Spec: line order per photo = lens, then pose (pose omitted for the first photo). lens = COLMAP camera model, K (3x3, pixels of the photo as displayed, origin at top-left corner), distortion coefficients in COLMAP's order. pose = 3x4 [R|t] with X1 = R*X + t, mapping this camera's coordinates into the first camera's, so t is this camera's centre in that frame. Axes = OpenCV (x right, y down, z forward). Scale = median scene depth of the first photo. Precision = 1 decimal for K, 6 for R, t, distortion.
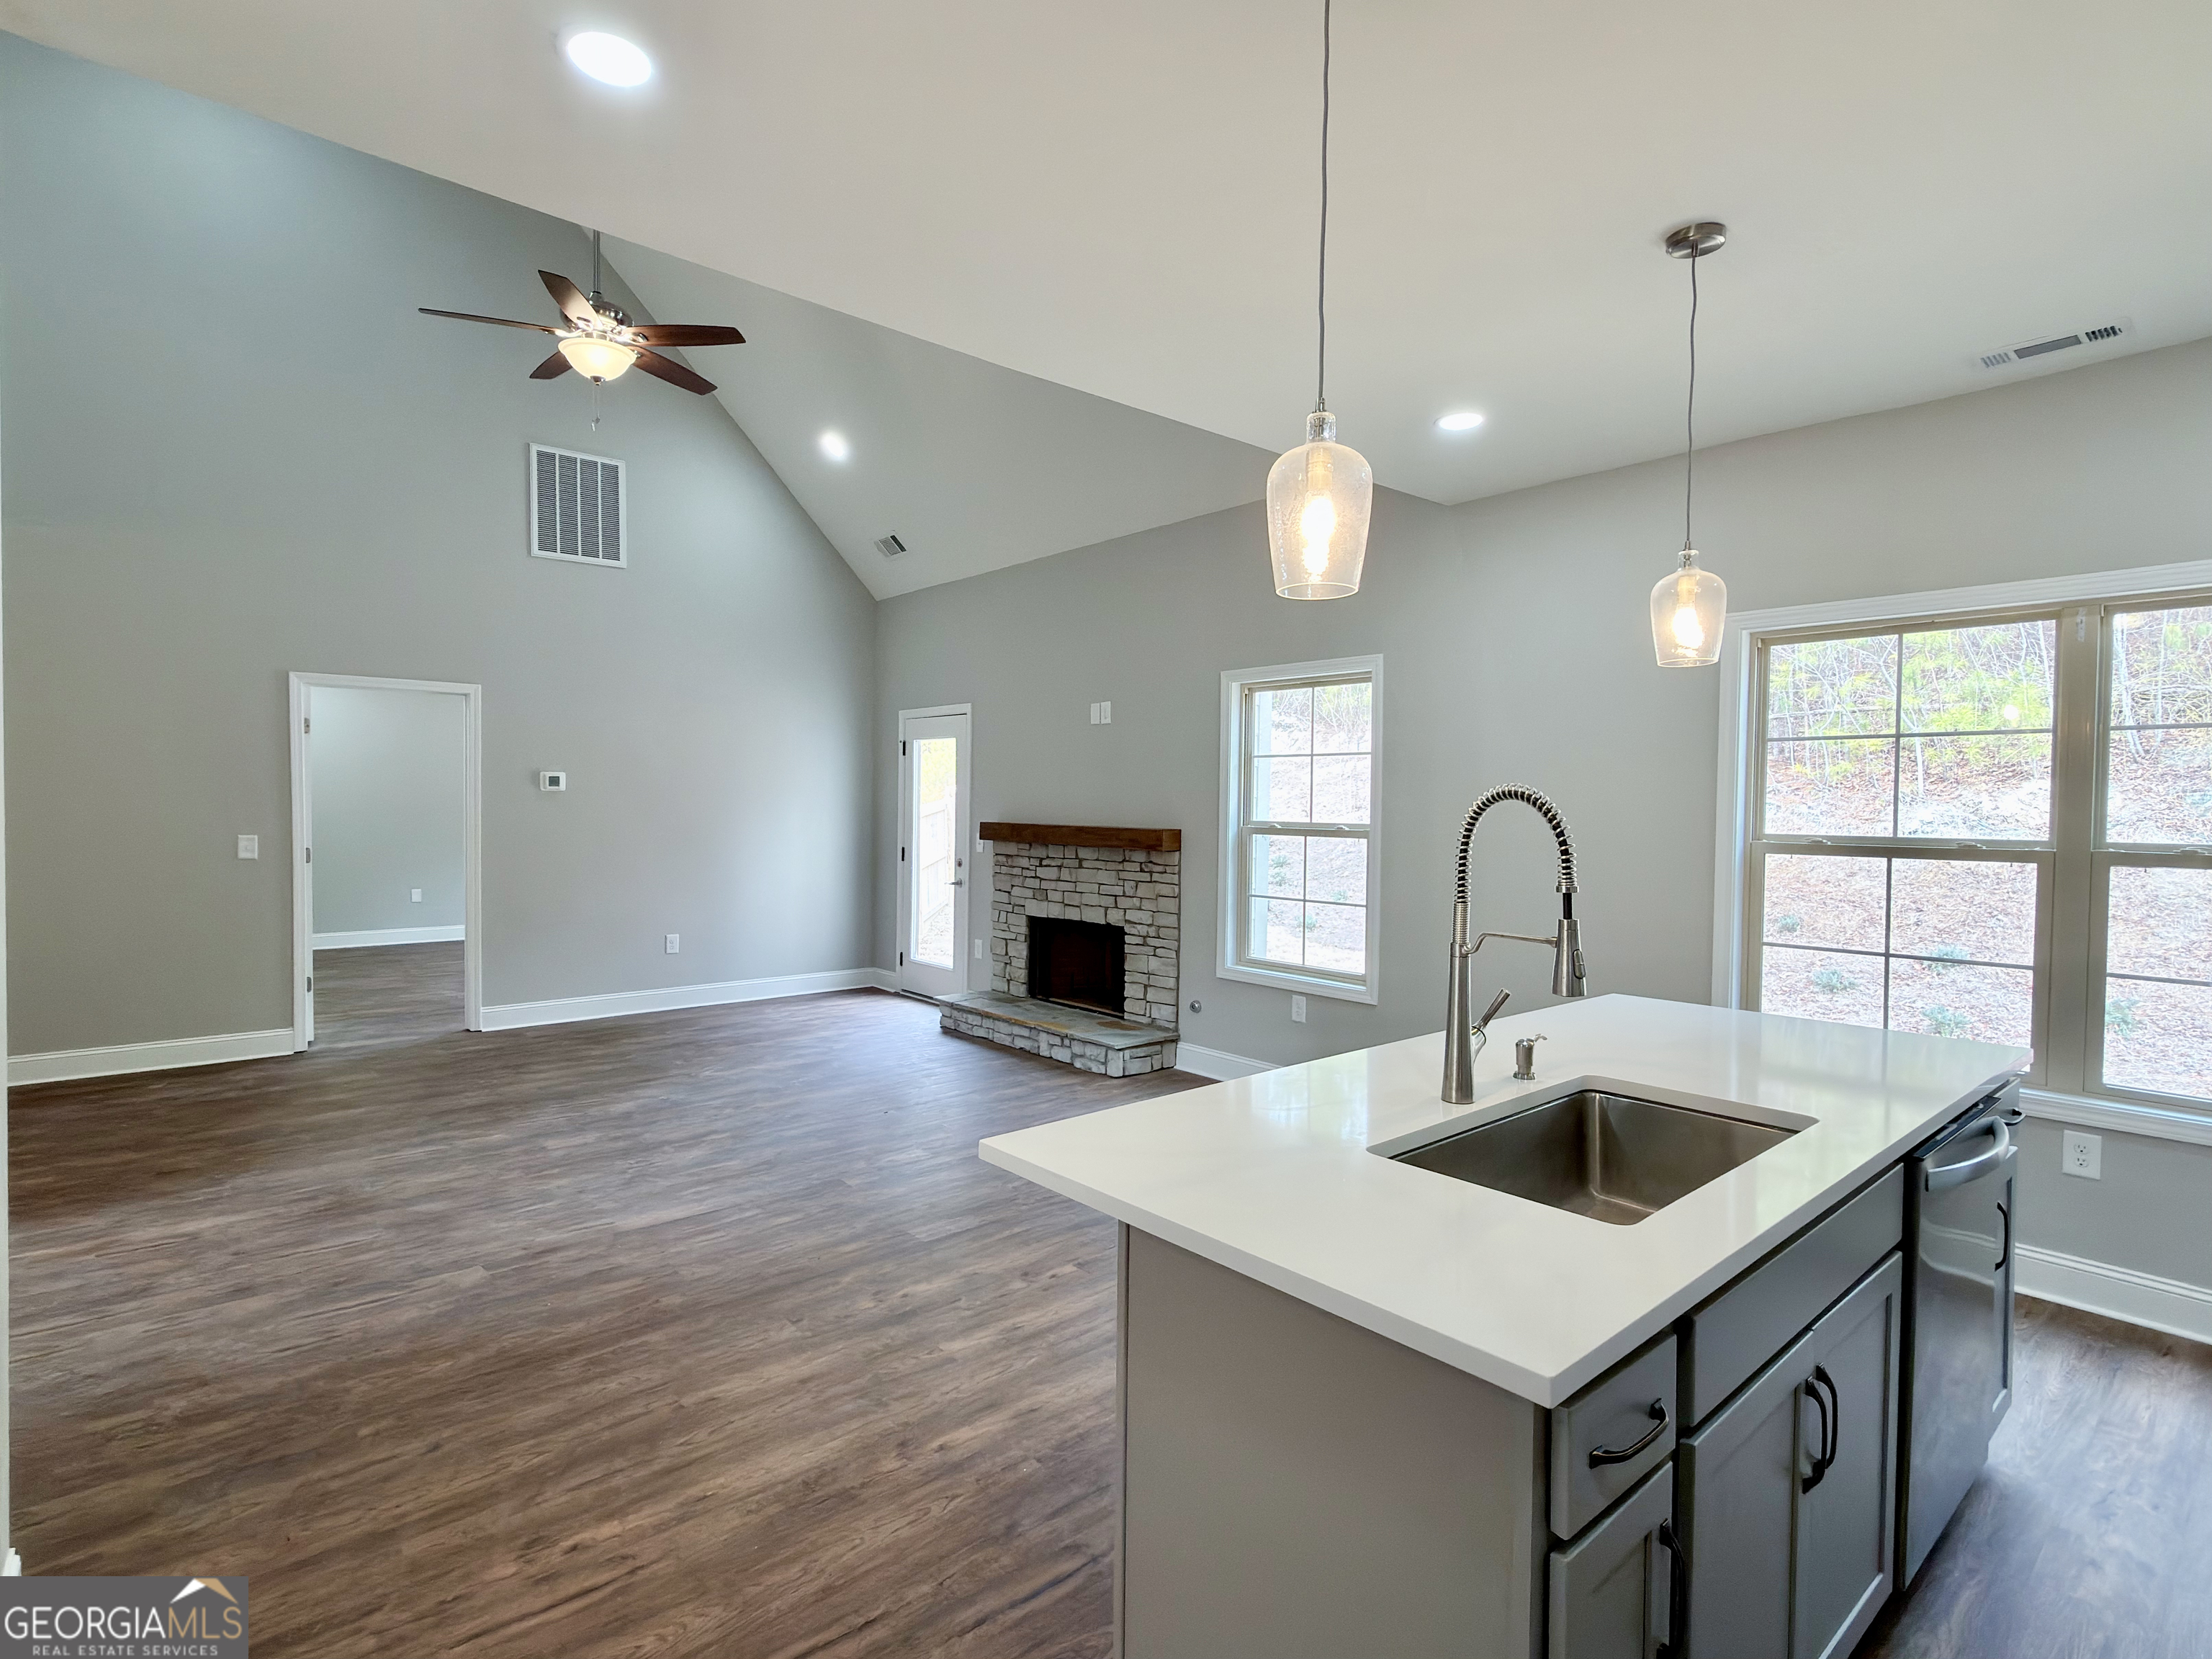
lens RADIAL K [[1098.2, 0, 1095.5], [0, 1098.2, 828.6], [0, 0, 1]] dist [-0.000067, -0.000861]
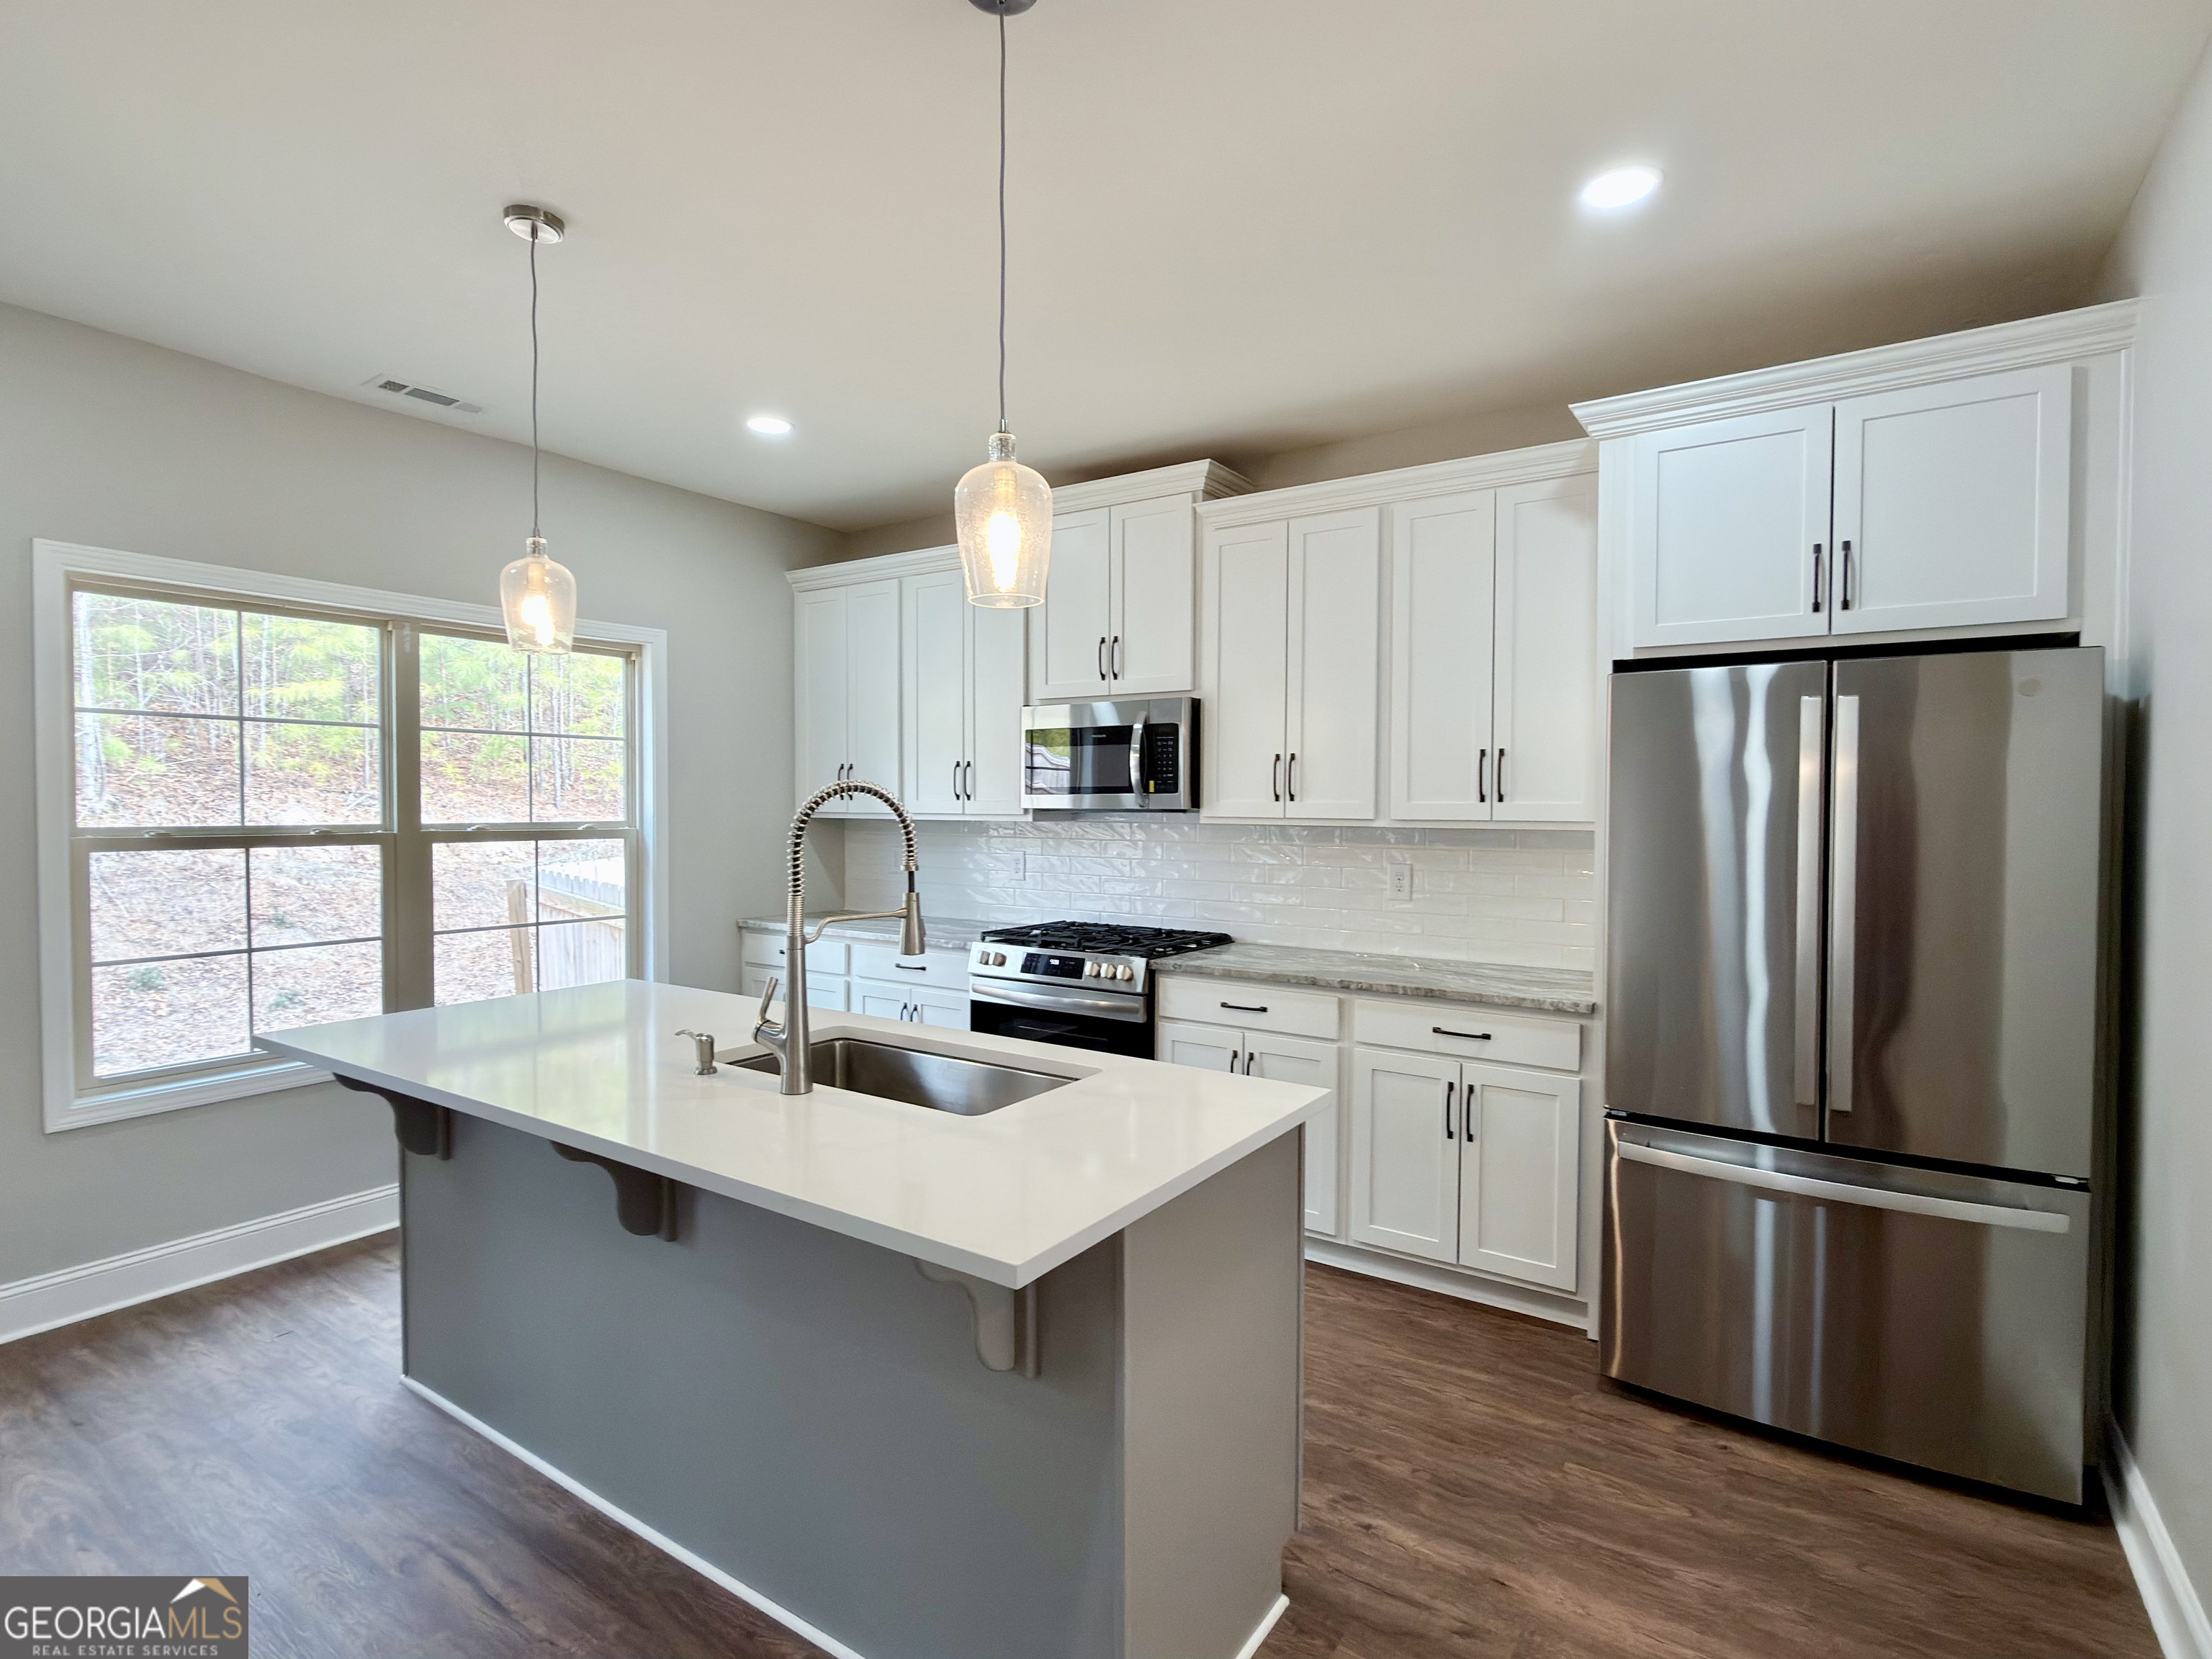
lens RADIAL K [[1098.2, 0, 1118.0], [0, 1098.2, 834.5], [0, 0, 1]] dist [-0.000067, -0.000861]
pose [[-0.274485, -0.038176, 0.960833, -0.473358], [0.011031, 0.999021, 0.042844, -0.019680], [-0.961528, 0.022360, -0.273795, 0.607489]]
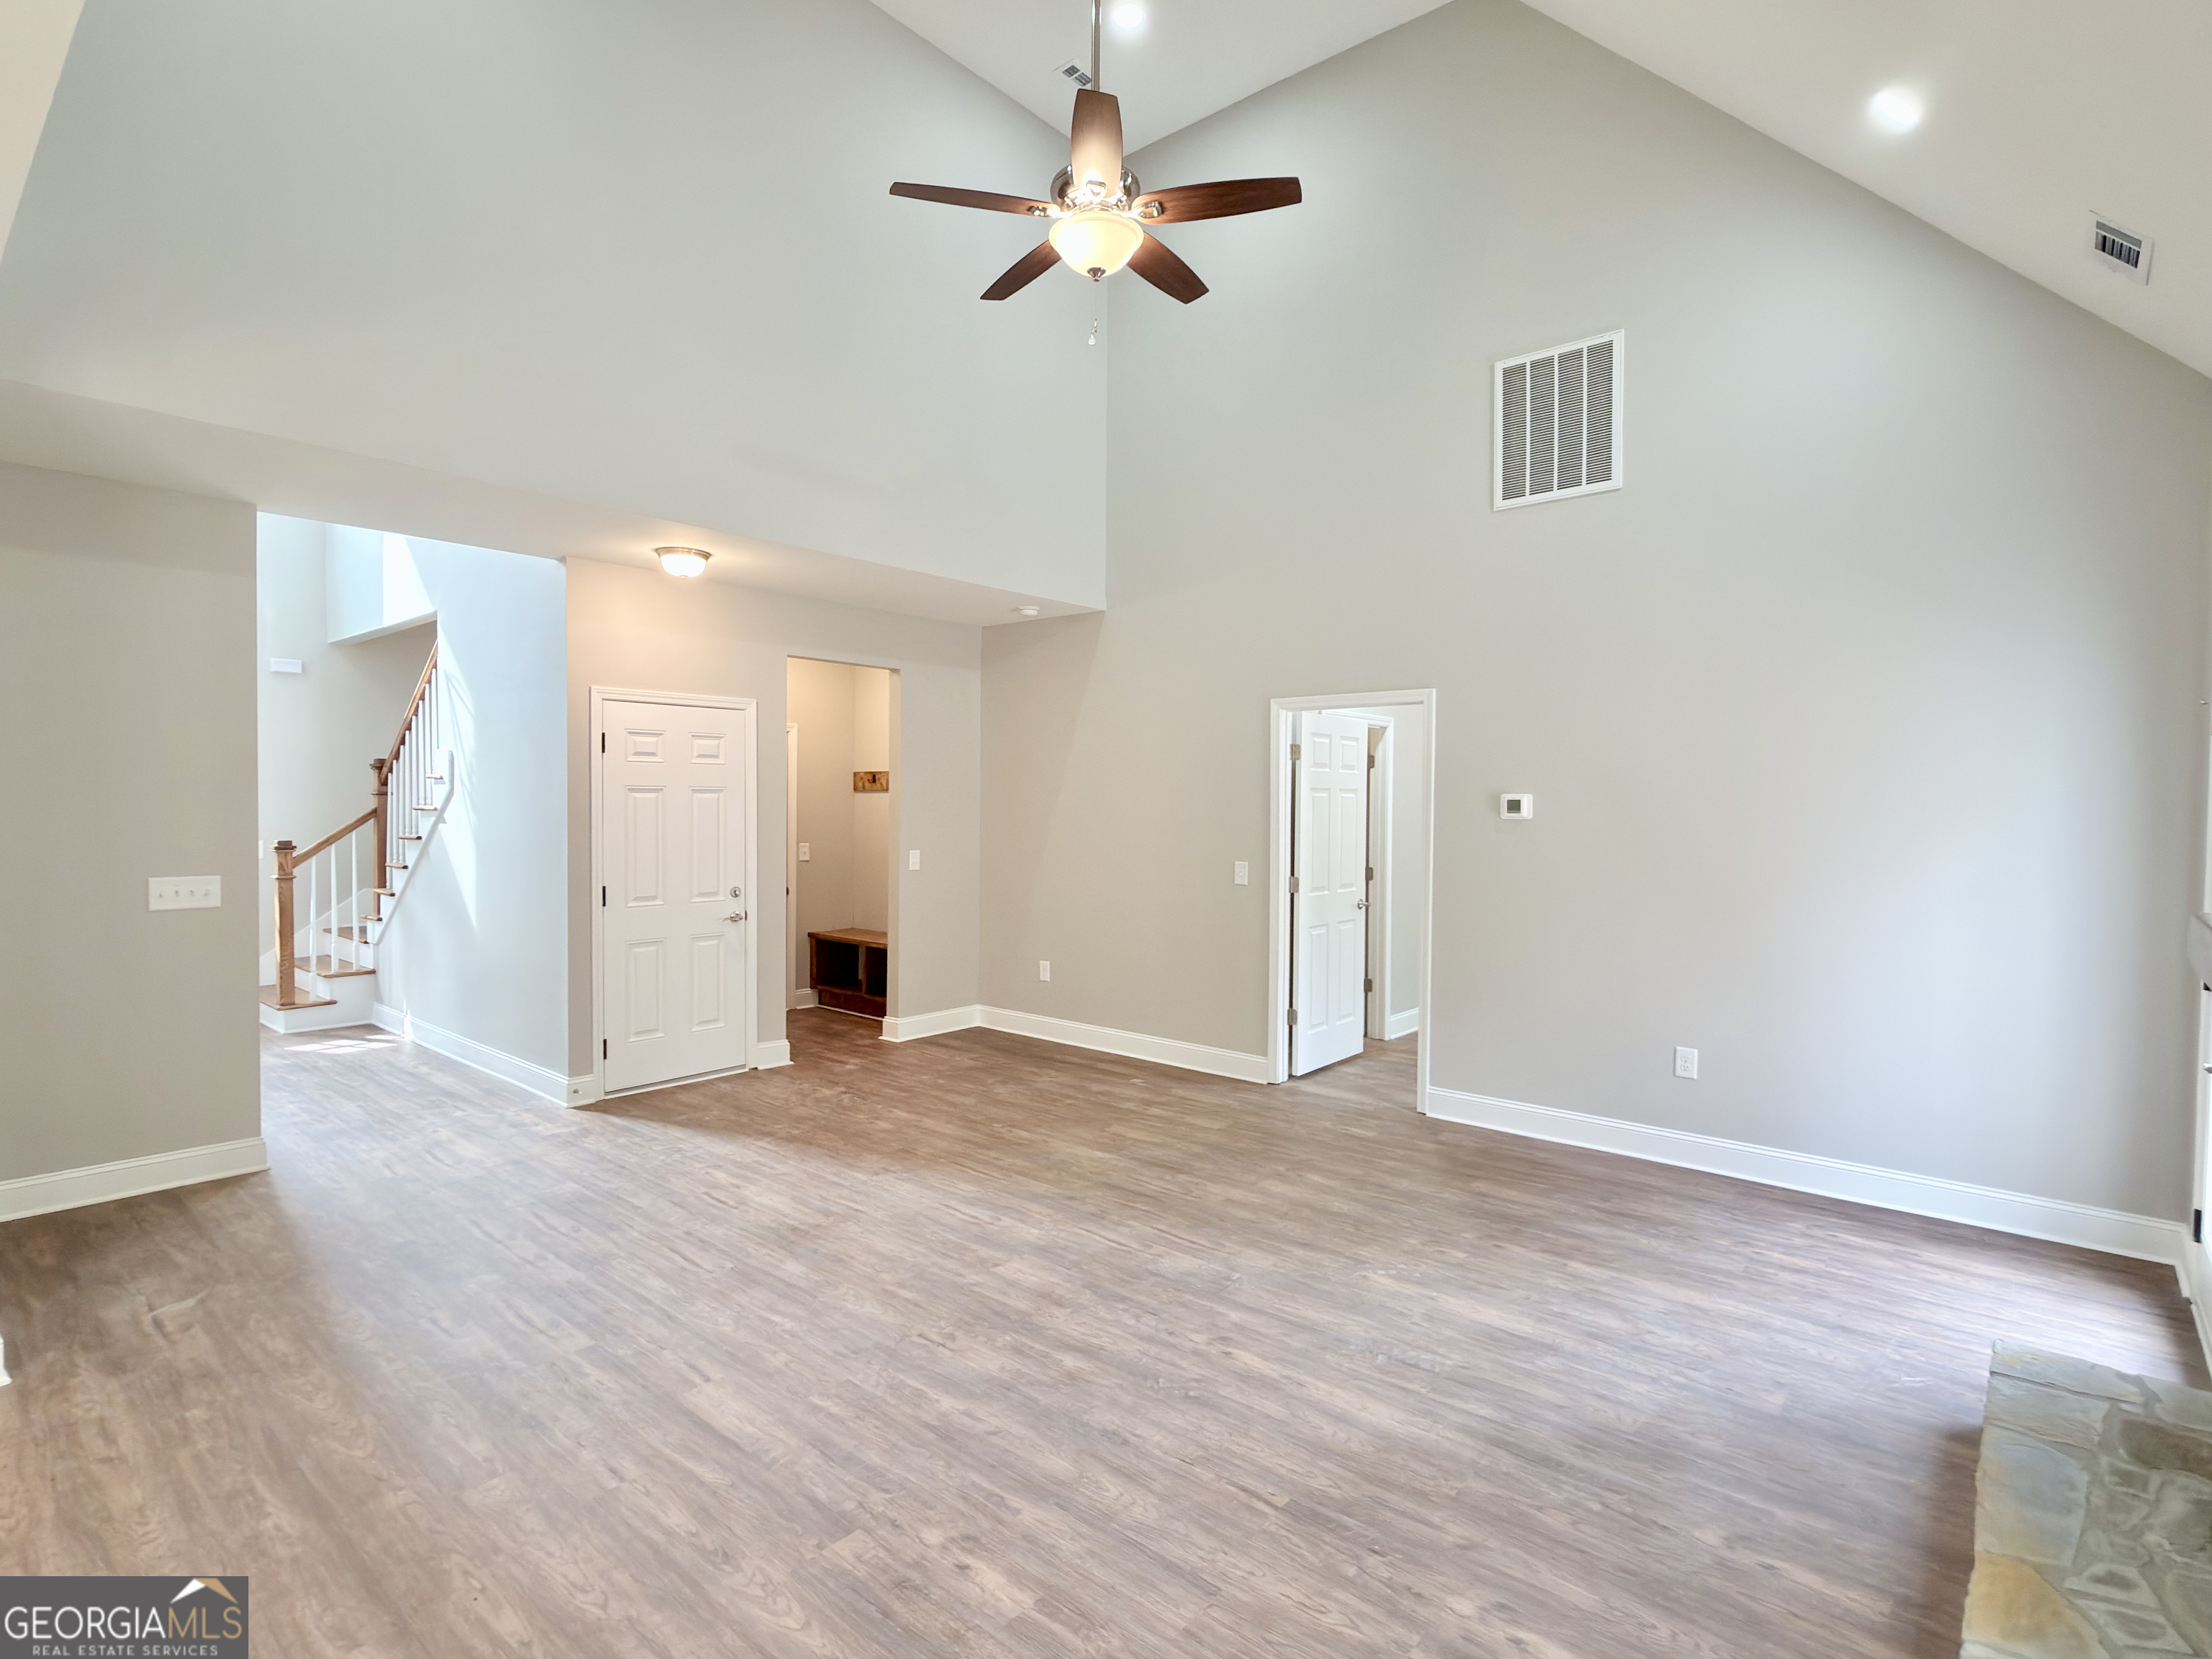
lens RADIAL K [[1098.2, 0, 1109.3], [0, 1098.2, 829.7], [0, 0, 1]] dist [-0.000067, -0.000861]
pose [[0.153195, 0.015102, -0.988081, 0.221316], [-0.030689, 0.999474, 0.010518, -0.029926], [0.987719, 0.028712, 0.153578, 0.688182]]
